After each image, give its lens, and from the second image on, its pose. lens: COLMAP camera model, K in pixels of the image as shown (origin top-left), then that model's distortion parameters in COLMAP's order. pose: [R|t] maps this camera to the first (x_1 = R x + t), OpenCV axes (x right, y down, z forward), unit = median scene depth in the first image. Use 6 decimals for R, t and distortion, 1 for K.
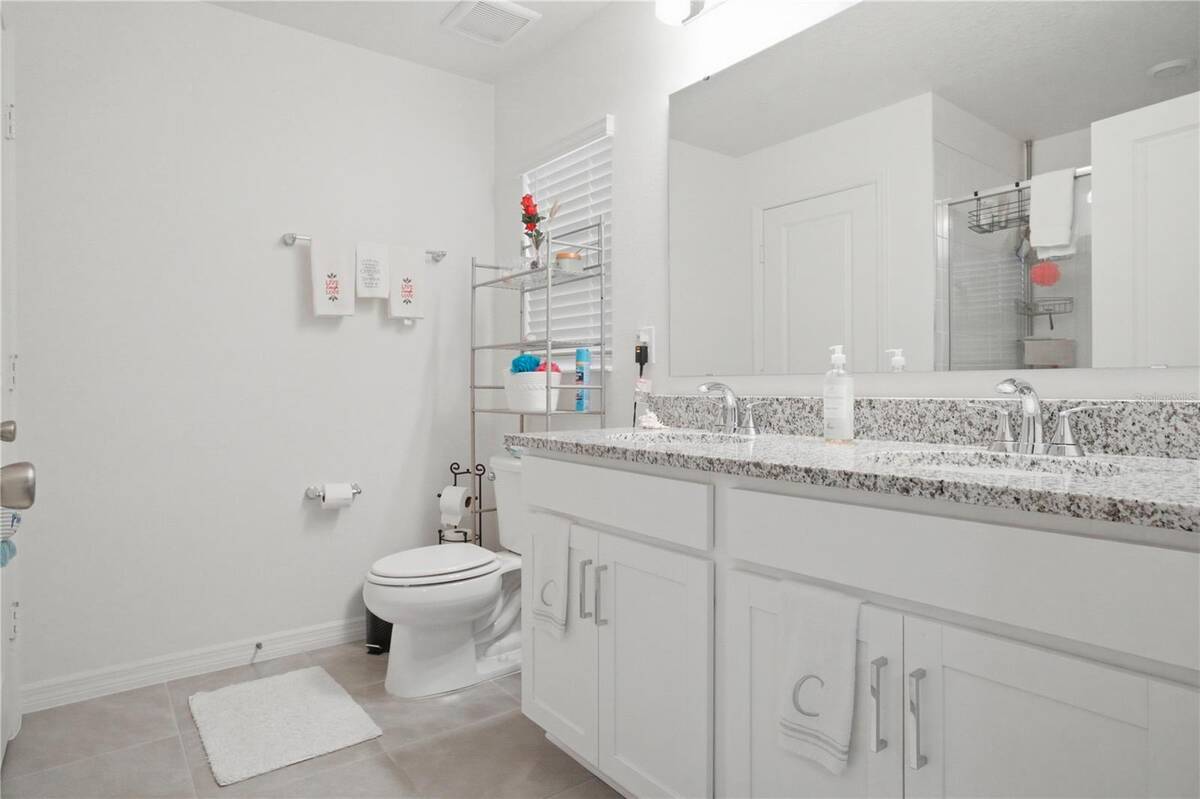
lens RADIAL K [[702.9, 0, 601.3], [0, 702.9, 386.6], [0, 0, 1]] dist [-0.028828, 0.036111]
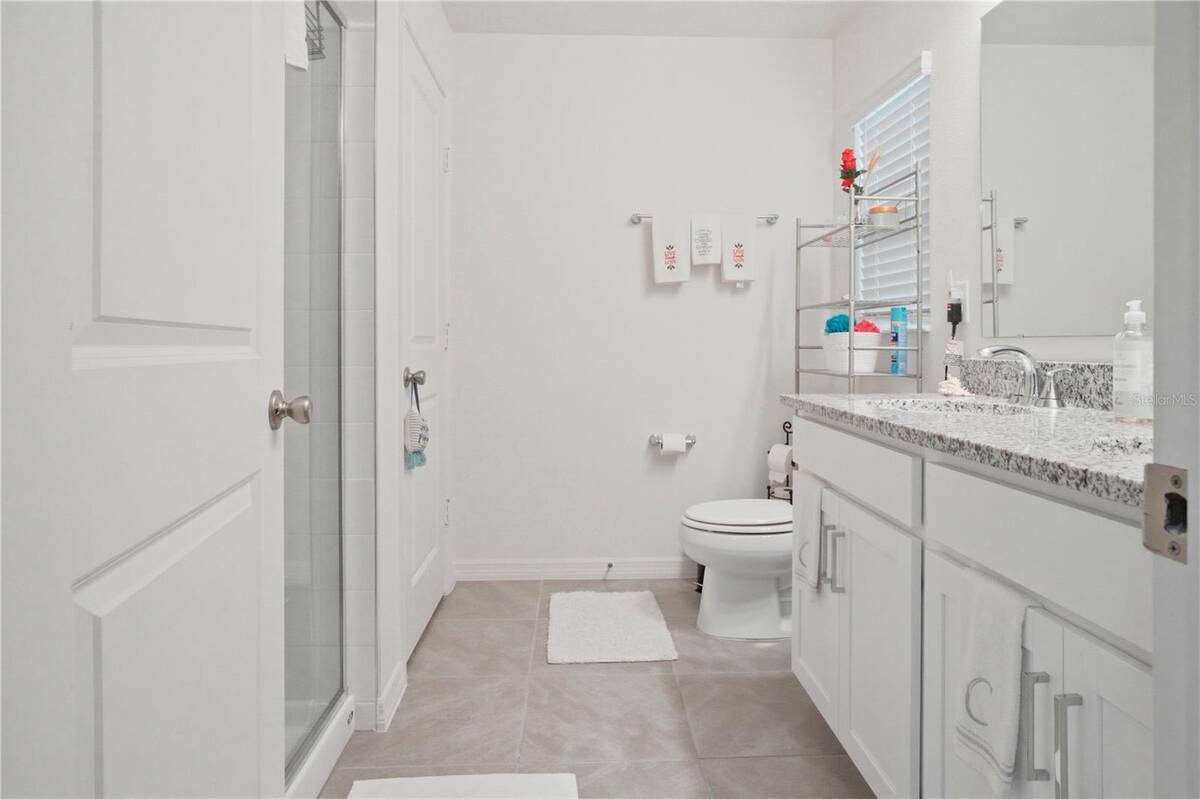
lens RADIAL K [[718.9, 0, 601.5], [0, 718.9, 341.5], [0, 0, 1]] dist [-0.007782, 0.000969]
pose [[0.825310, 0.001664, -0.564678, 0.207730], [-0.003108, 0.999994, -0.001595, -0.006257], [0.564672, 0.003072, 0.825310, -0.012586]]
